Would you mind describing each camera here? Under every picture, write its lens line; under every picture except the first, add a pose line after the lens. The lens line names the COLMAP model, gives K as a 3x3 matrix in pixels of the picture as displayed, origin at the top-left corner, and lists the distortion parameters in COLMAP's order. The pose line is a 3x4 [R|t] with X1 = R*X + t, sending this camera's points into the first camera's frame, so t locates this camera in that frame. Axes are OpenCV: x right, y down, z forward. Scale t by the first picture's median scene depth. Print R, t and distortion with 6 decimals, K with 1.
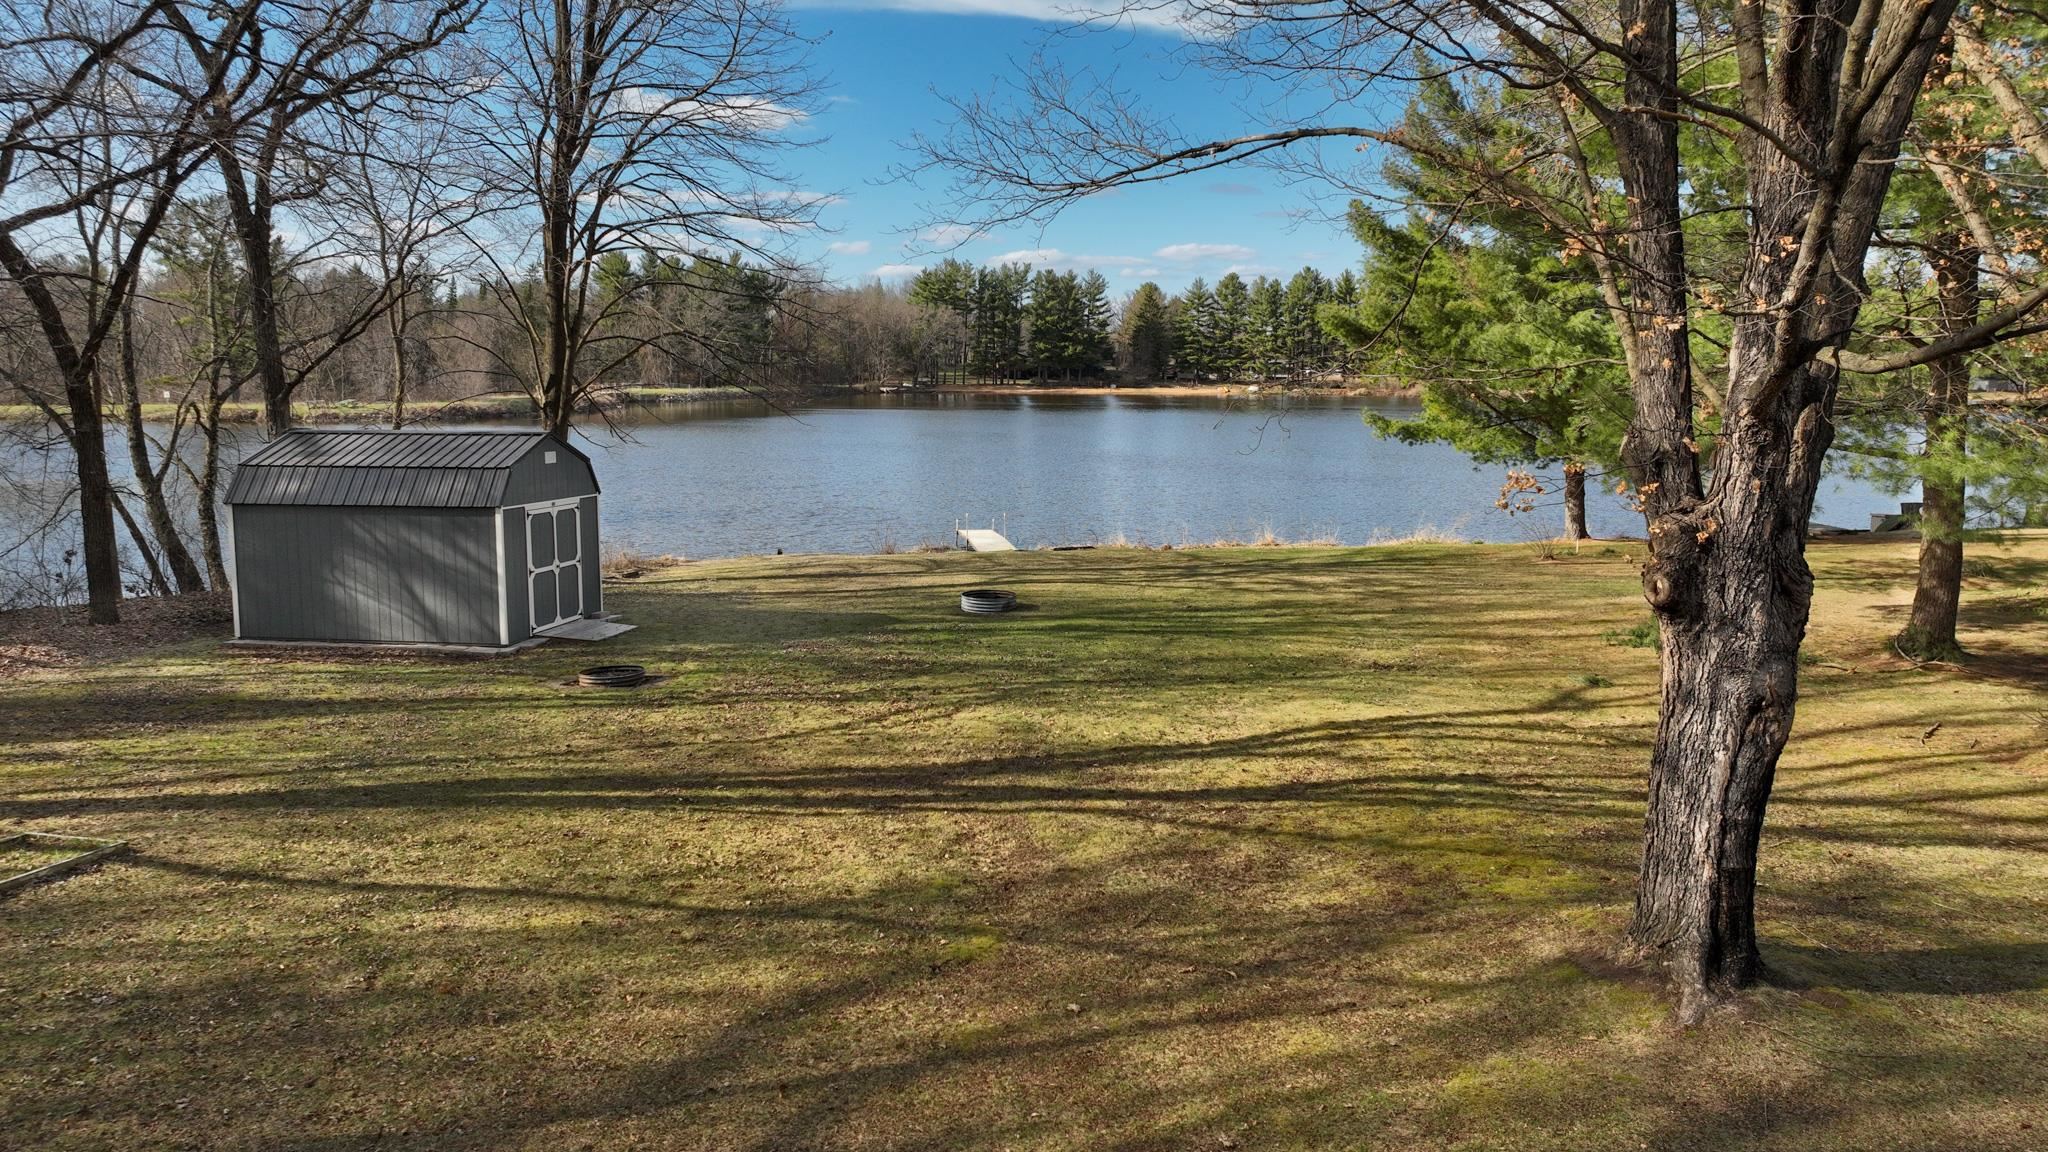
lens RADIAL K [[1404.6, 0, 1024.0], [0, 1404.6, 576.0], [0, 0, 1]] dist [-0.002757, 0.000678]
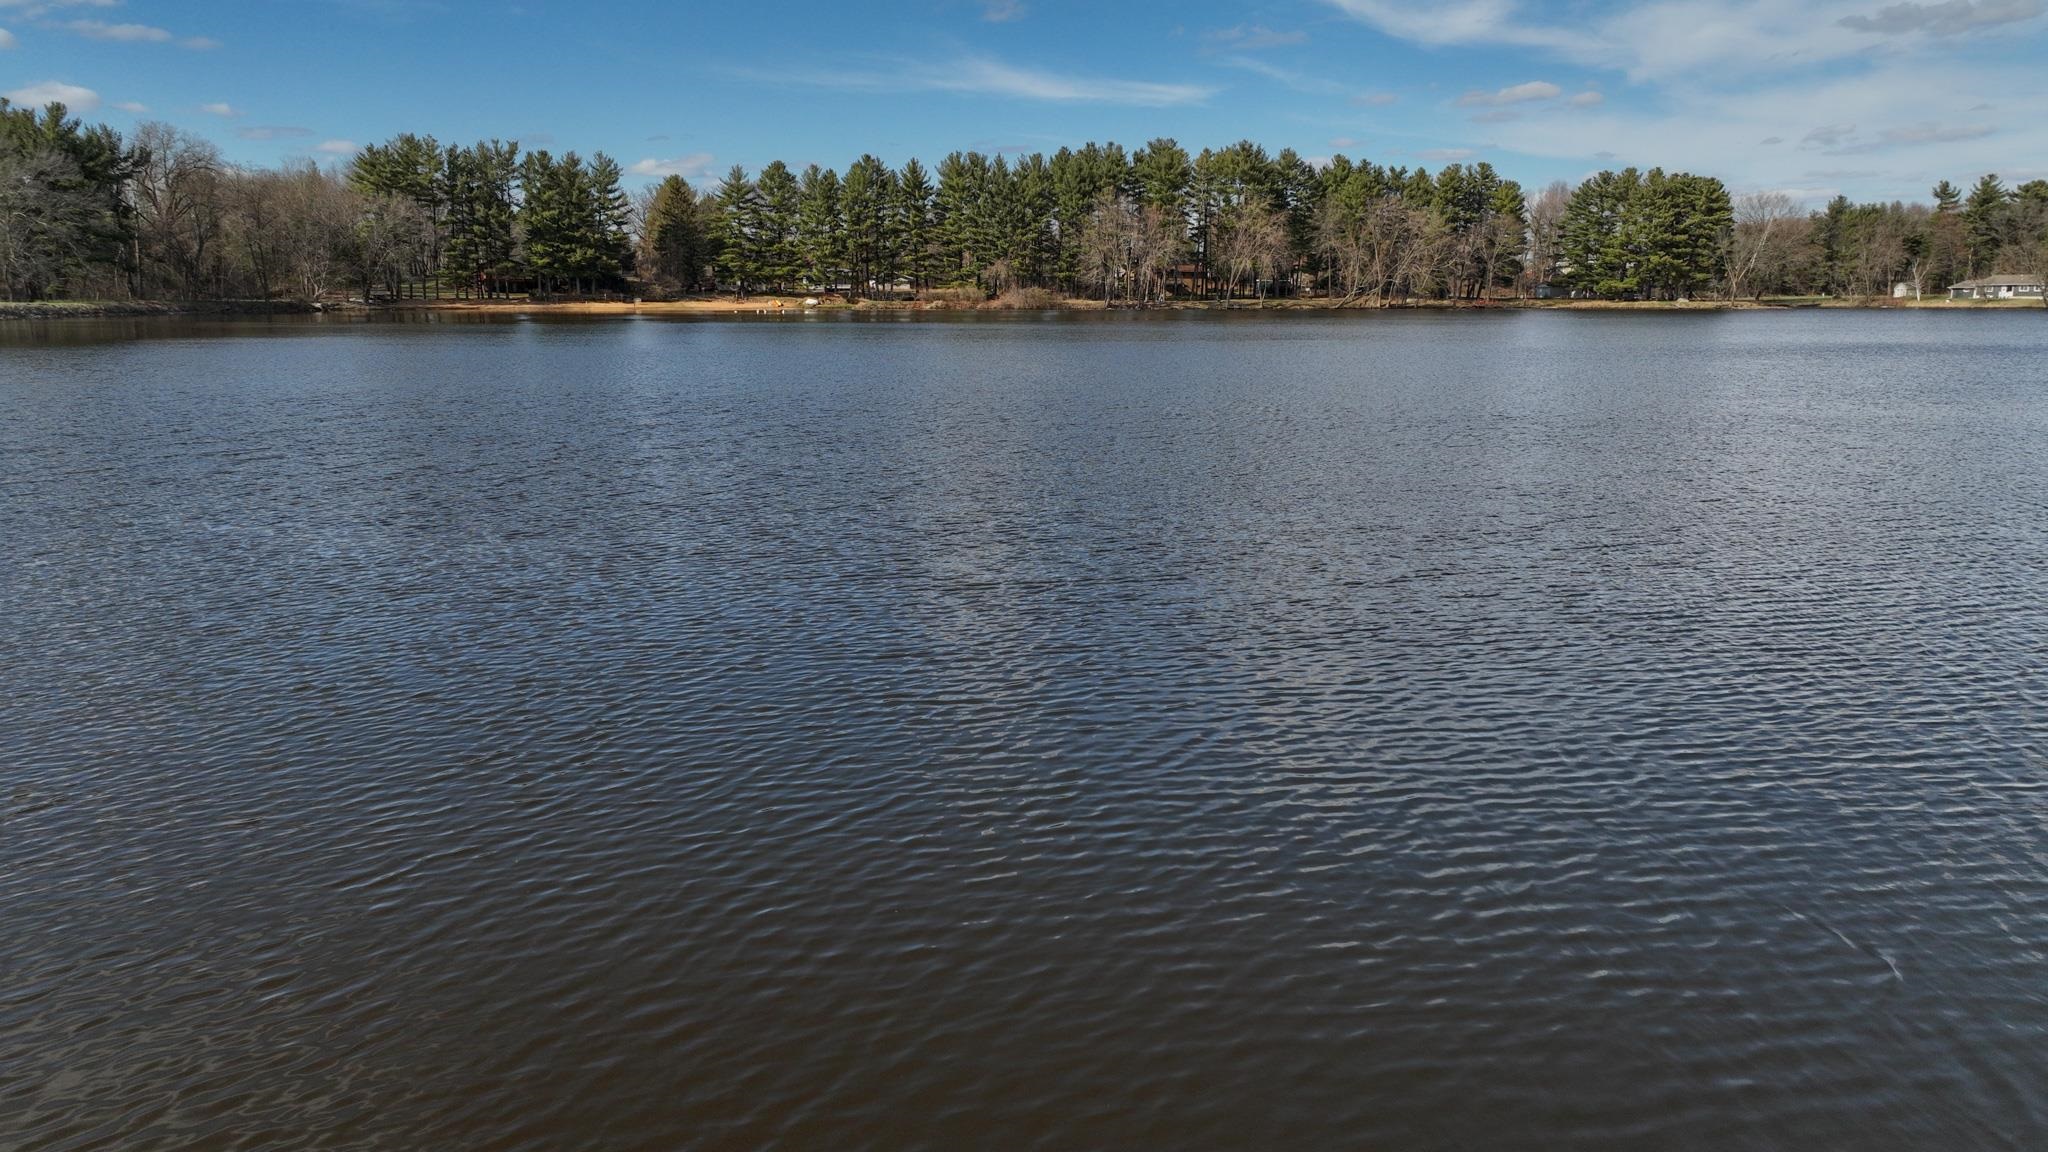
lens RADIAL K [[1443.0, 0, 1025.6], [0, 1443.0, 582.9], [0, 0, 1]] dist [-0.013384, 0.038593]
pose [[0.949733, -0.066911, 0.305827, 0.011541], [0.050437, 0.996834, 0.061465, -0.013578], [-0.308972, -0.042951, 0.950101, 0.141906]]
